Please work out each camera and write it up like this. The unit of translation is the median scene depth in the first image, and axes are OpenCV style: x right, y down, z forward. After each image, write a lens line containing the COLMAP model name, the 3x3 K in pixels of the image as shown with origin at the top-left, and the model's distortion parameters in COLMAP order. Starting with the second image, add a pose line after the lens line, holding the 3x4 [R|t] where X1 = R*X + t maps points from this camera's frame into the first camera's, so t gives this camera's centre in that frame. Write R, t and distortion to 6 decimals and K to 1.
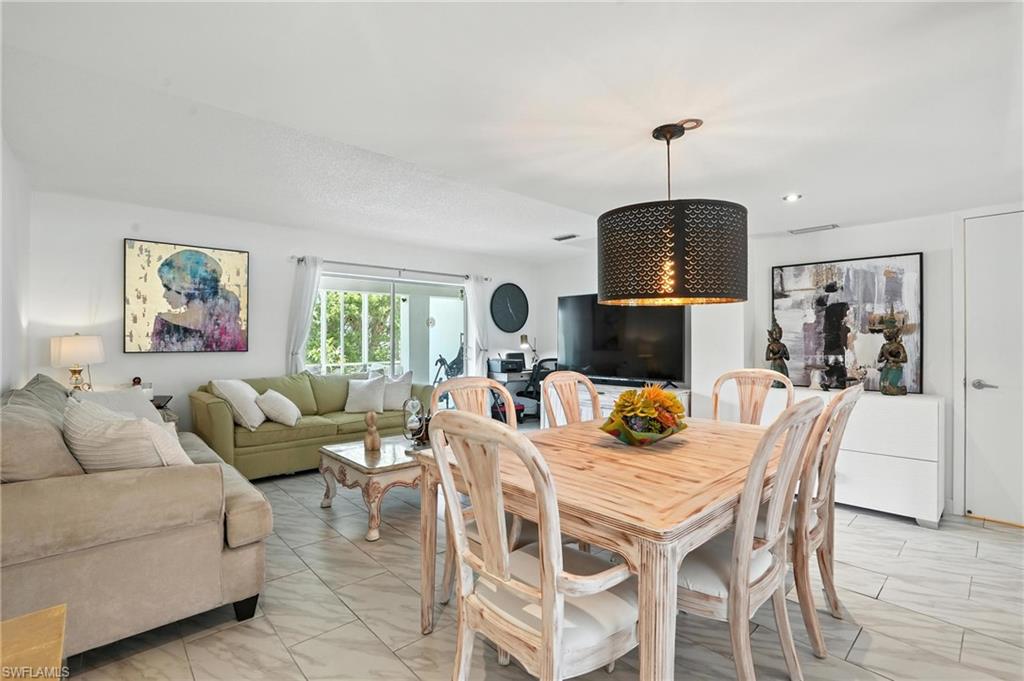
lens RADIAL K [[478.6, 0, 512.0], [0, 478.6, 340.5], [0, 0, 1]] dist [-0.056997, 0.020231]
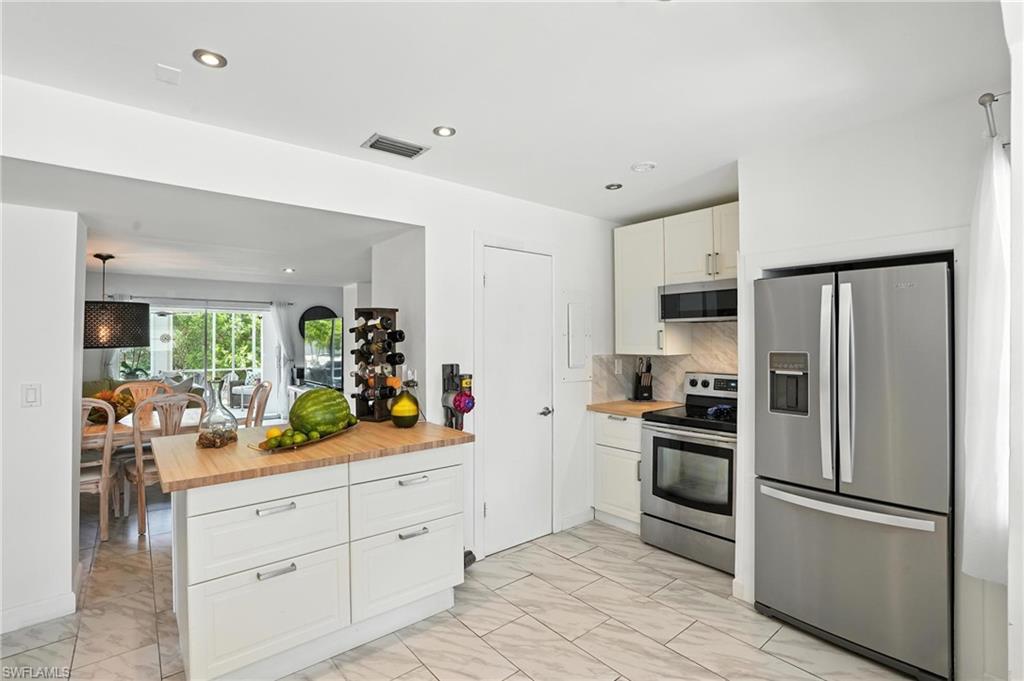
lens RADIAL K [[478.6, 0, 512.0], [0, 478.6, 340.5], [0, 0, 1]] dist [-0.056997, 0.020231]
pose [[0.998482, -0.002227, -0.055035, 0.915324], [0.001967, 0.999987, -0.004761, -0.039284], [0.055045, 0.004645, 0.998473, -0.344749]]
